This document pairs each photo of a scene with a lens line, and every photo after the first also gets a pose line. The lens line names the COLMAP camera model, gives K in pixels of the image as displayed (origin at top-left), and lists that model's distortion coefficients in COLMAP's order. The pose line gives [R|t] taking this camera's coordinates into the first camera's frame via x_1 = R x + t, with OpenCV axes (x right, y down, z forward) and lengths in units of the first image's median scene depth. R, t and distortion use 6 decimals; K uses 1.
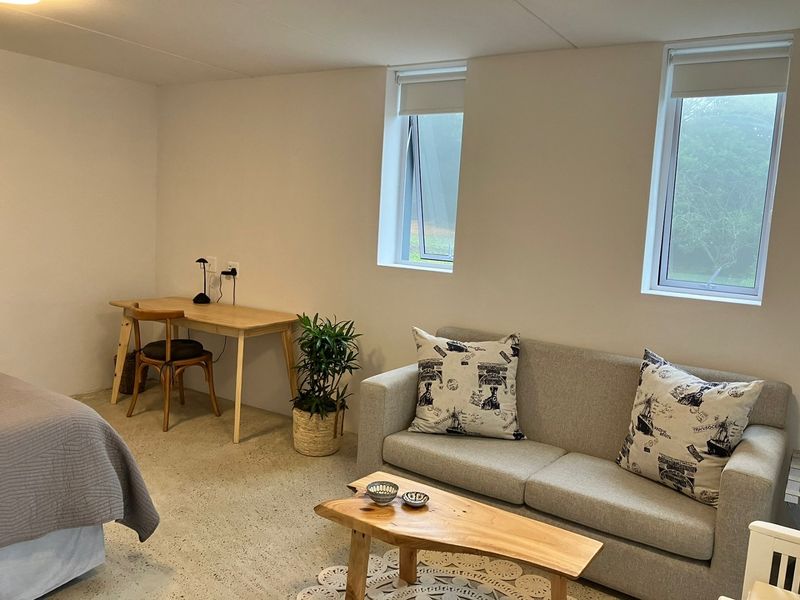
lens RADIAL K [[591.5, 0, 400.0], [0, 591.5, 300.0], [0, 0, 1]] dist [0.087316, -0.129839]
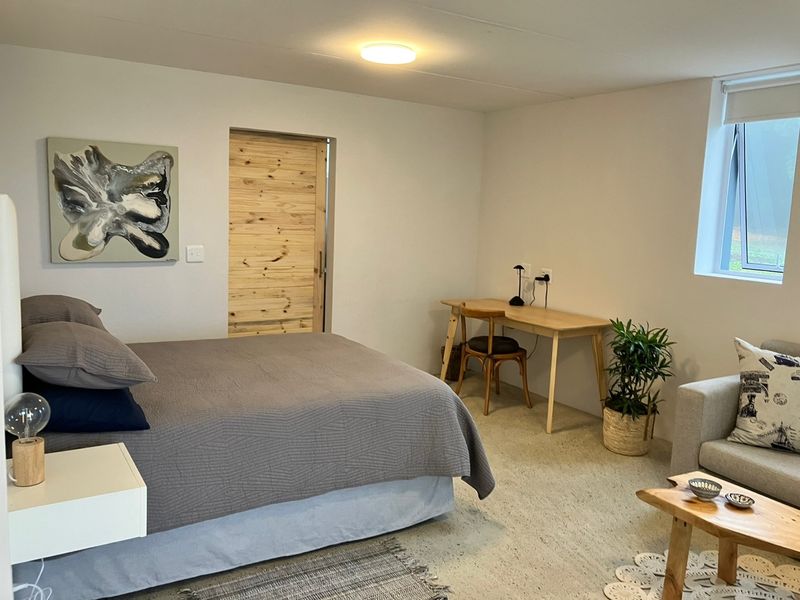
lens RADIAL K [[620.4, 0, 423.4], [0, 620.4, 291.5], [0, 0, 1]] dist [0.014272, -0.009029]
pose [[0.915769, 0.035589, -0.400126, -0.039208], [-0.046429, 0.998770, -0.017428, 0.010110], [0.399013, 0.034537, 0.916294, -0.155190]]
